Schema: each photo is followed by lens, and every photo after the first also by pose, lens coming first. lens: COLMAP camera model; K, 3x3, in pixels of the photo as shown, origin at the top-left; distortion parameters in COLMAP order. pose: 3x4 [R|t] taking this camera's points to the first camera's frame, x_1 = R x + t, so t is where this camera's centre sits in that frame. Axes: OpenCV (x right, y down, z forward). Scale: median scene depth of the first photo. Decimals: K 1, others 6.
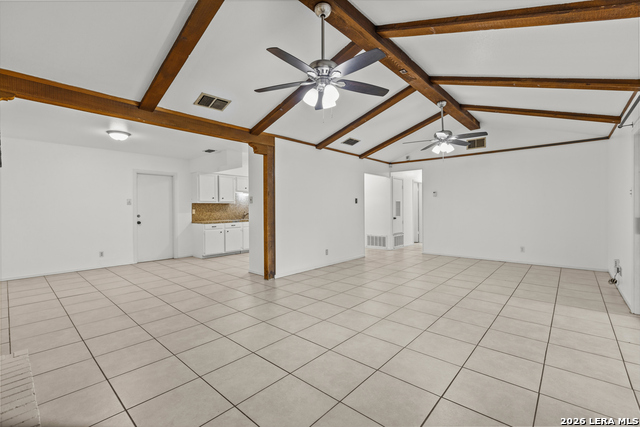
lens RADIAL K [[284.7, 0, 316.7], [0, 284.7, 207.1], [0, 0, 1]] dist [-0.002904, 0.000230]
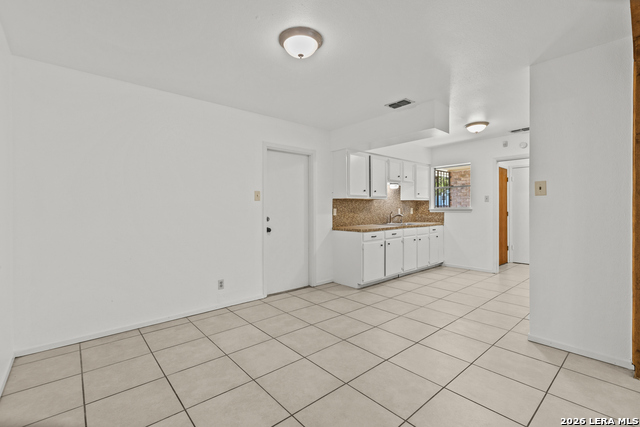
lens RADIAL K [[284.7, 0, 313.9], [0, 284.7, 212.6], [0, 0, 1]] dist [-0.002904, 0.000230]
pose [[0.991407, 0.005525, -0.130693, -0.385831], [-0.002658, 0.999752, 0.022096, 0.003432], [0.130783, -0.021559, 0.991177, 0.350983]]
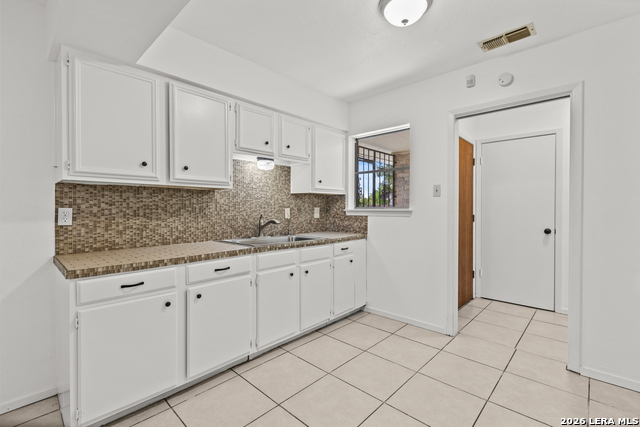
lens RADIAL K [[284.7, 0, 320.8], [0, 284.7, 211.3], [0, 0, 1]] dist [-0.002904, 0.000230]
pose [[0.999730, 0.010957, -0.020509, -0.195462], [-0.010529, 0.999727, 0.020867, 0.003777], [0.020732, -0.020646, 0.999572, 0.734672]]
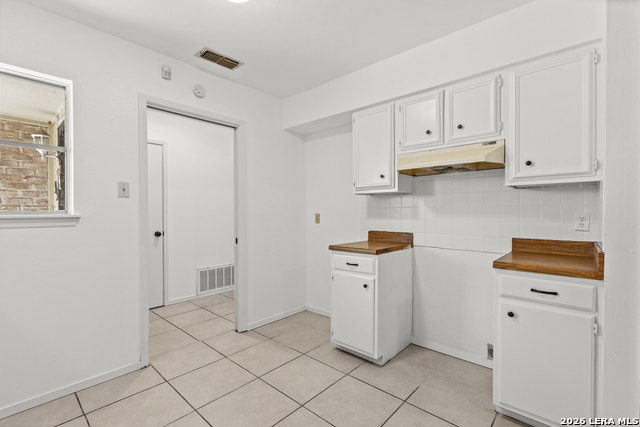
lens RADIAL K [[284.7, 0, 323.2], [0, 284.7, 216.1], [0, 0, 1]] dist [-0.002904, 0.000230]
pose [[0.005840, -0.001741, 0.999981, -0.333191], [-0.004213, 0.999990, 0.001766, 0.008080], [-0.999974, -0.004223, 0.005832, 0.907033]]
